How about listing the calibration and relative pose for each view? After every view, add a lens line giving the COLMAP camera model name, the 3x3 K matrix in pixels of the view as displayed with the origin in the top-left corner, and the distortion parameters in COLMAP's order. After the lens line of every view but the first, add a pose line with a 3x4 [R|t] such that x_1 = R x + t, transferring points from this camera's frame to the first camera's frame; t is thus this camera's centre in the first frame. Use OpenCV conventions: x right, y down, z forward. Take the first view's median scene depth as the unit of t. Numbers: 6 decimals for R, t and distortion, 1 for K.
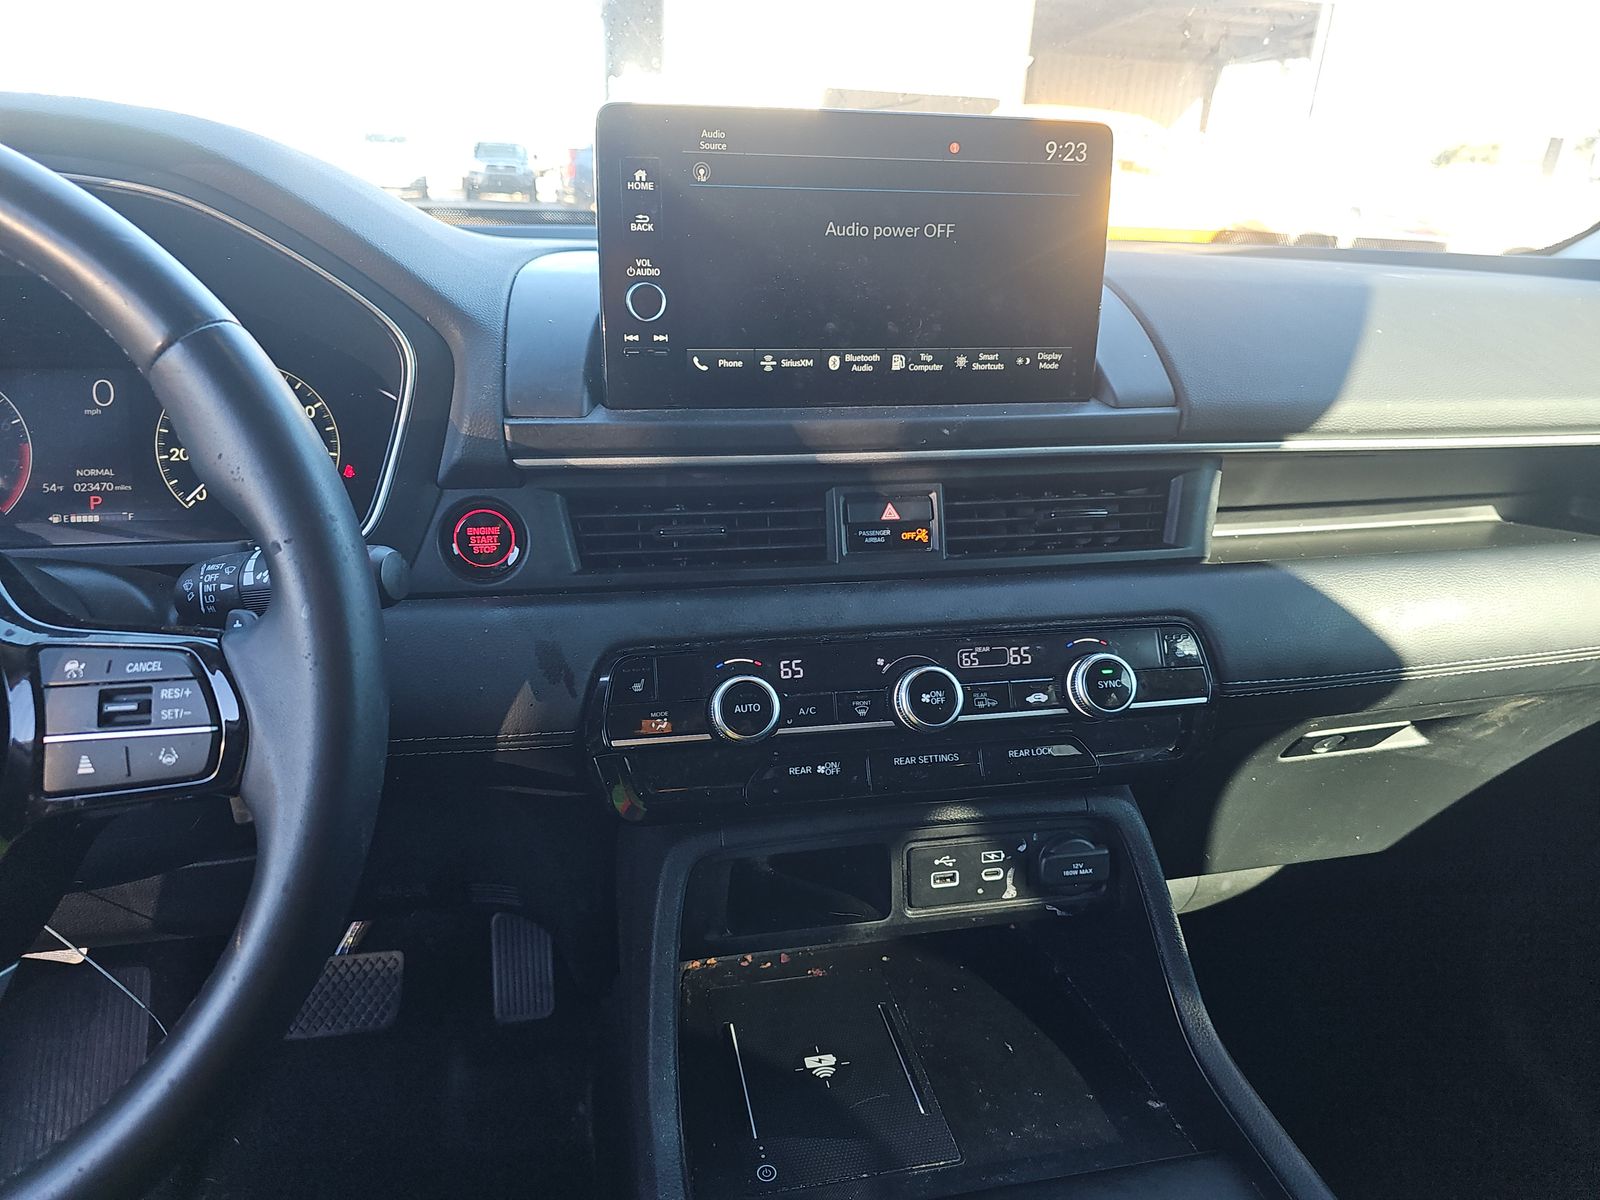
lens RADIAL K [[1092.8, 0, 811.4], [0, 1092.8, 600.5], [0, 0, 1]] dist [0.045538, -0.043594]
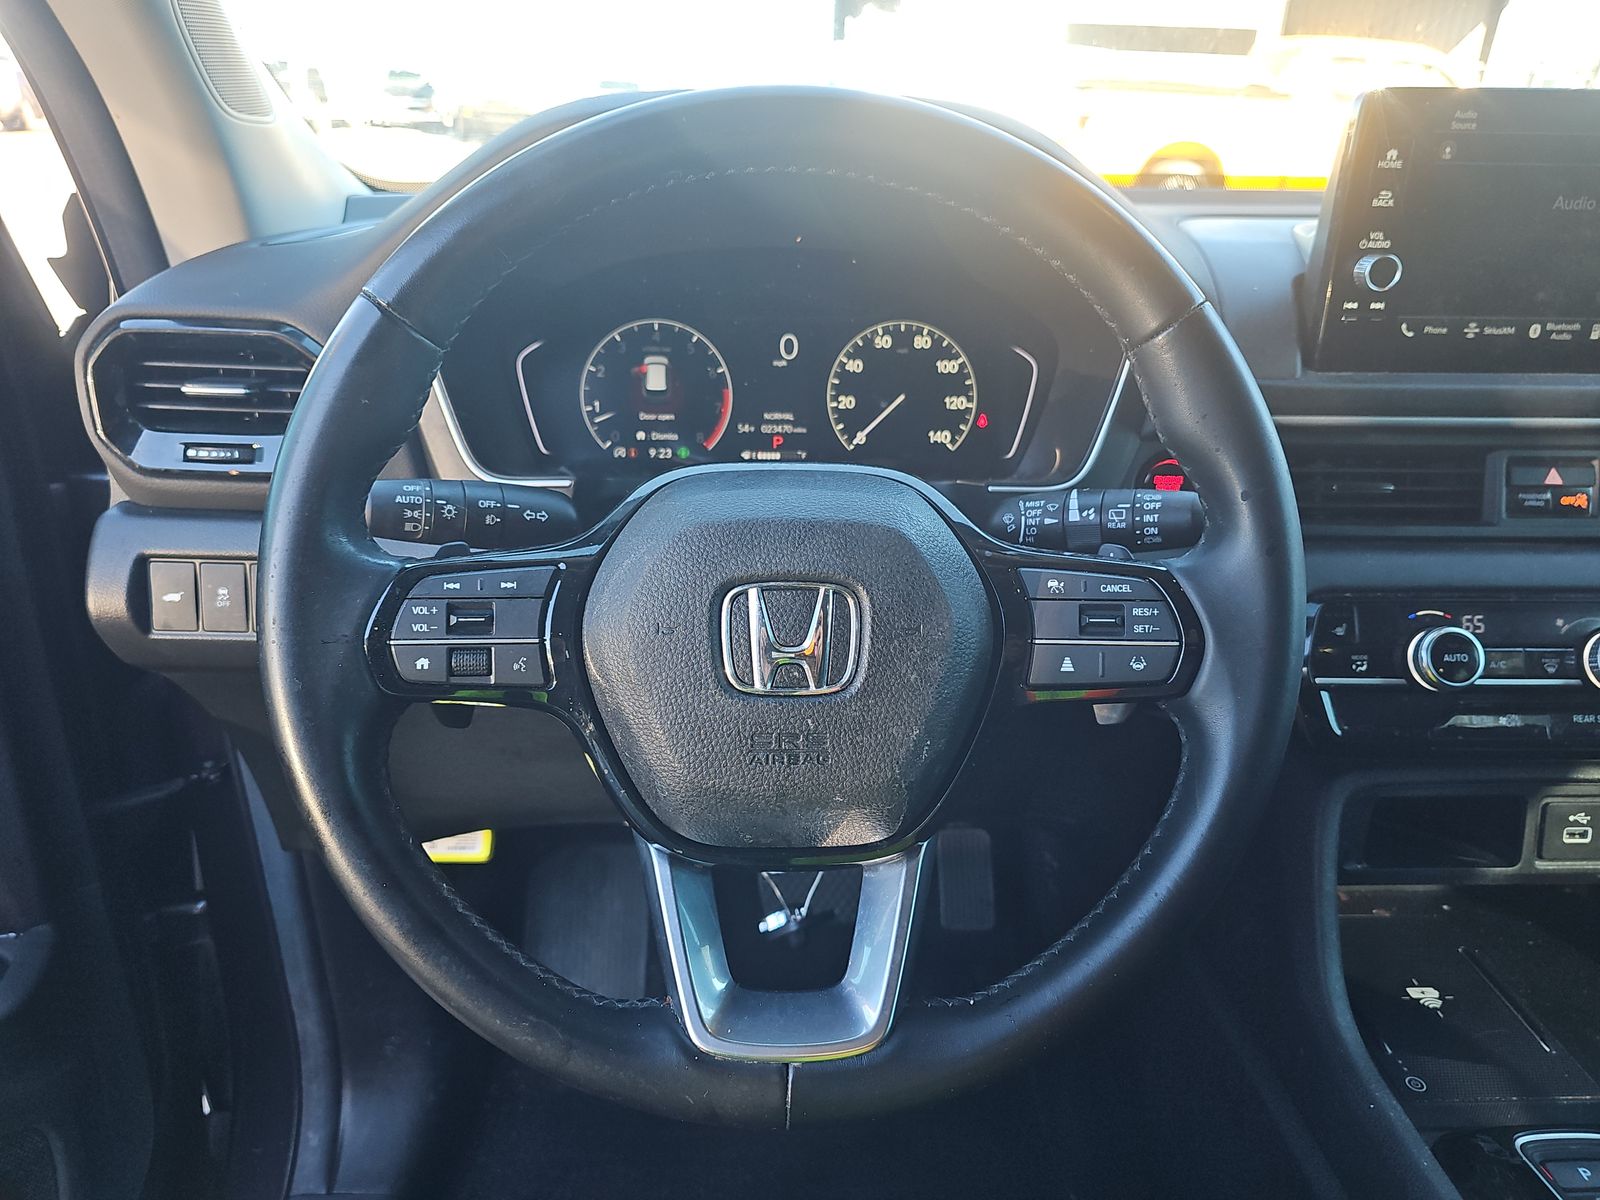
lens RADIAL K [[1092.8, 0, 796.4], [0, 1092.8, 583.6], [0, 0, 1]] dist [0.045538, -0.043594]
pose [[0.984534, 0.057102, -0.165624, -0.455619], [-0.051641, 0.997976, 0.037098, 0.017644], [0.167407, -0.027971, 0.985491, -0.146041]]
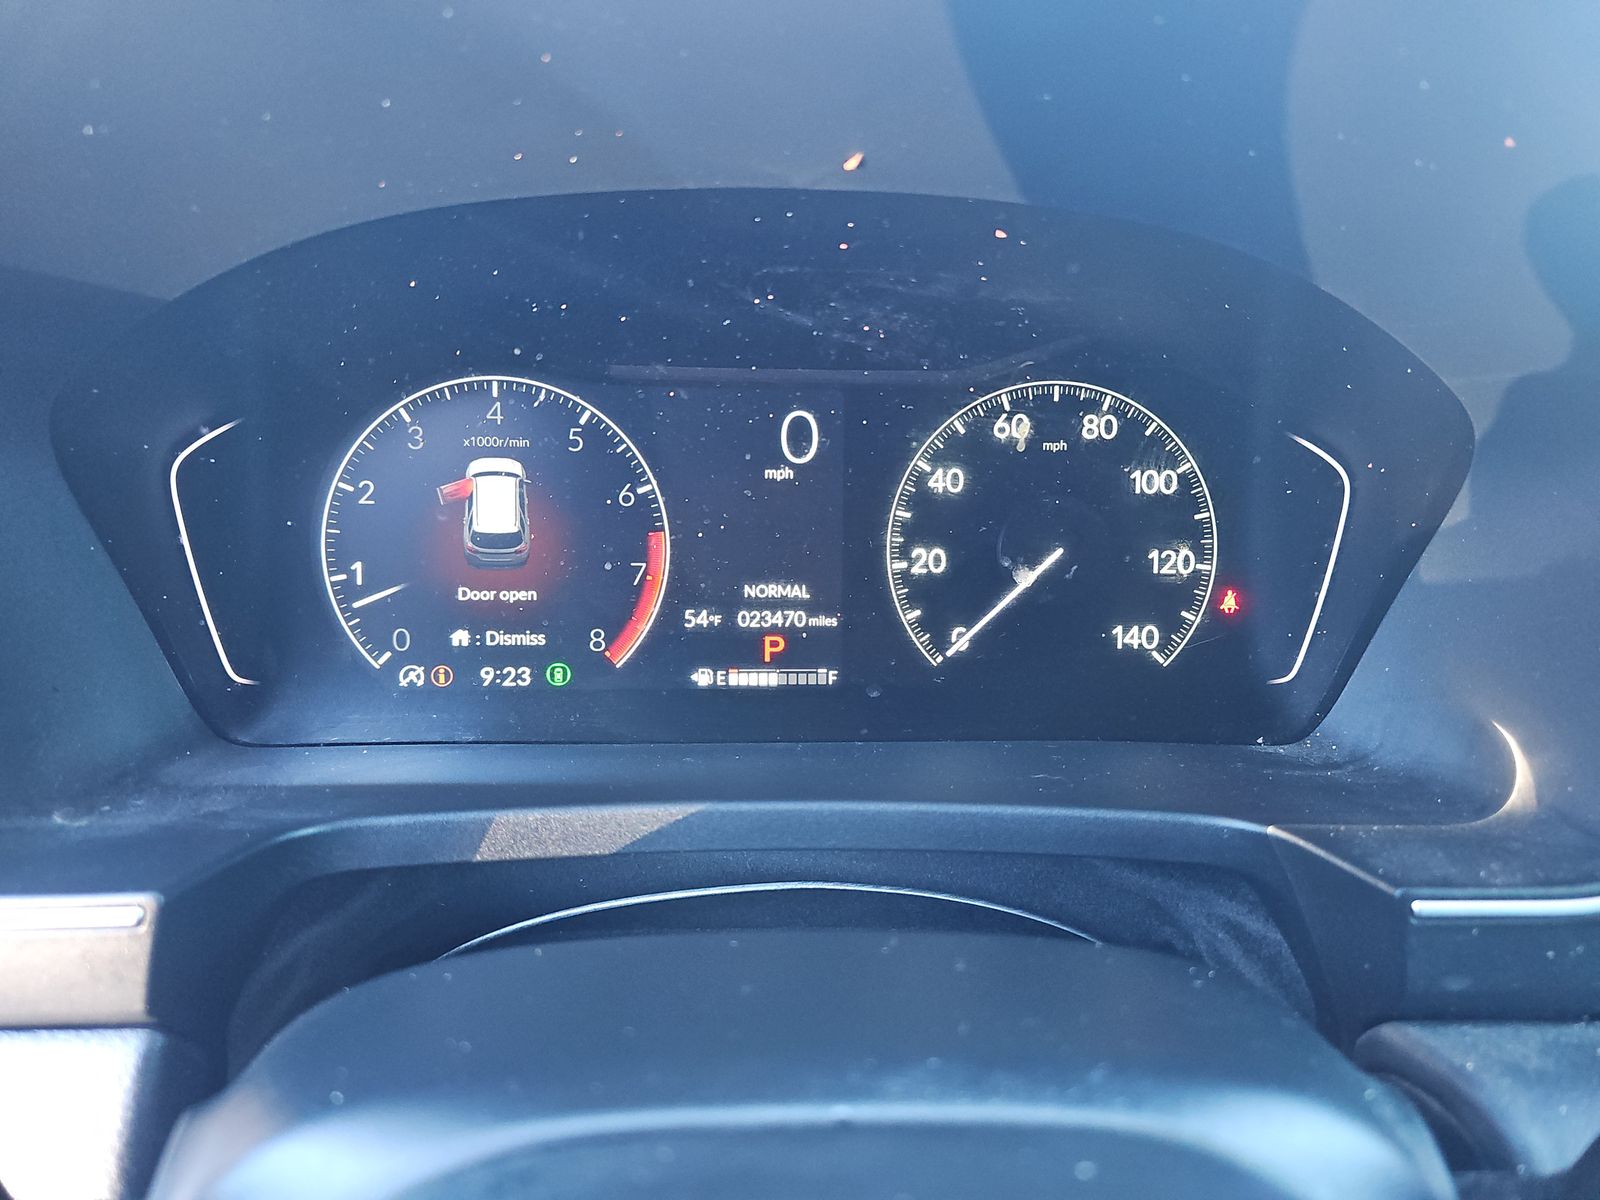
lens RADIAL K [[1092.8, 0, 799.0], [0, 1092.8, 569.5], [0, 0, 1]] dist [0.045538, -0.043594]
pose [[0.988243, 0.055557, -0.142437, -0.600434], [-0.052708, 0.998329, 0.023701, -0.147169], [0.143516, -0.015915, 0.989520, 0.526543]]
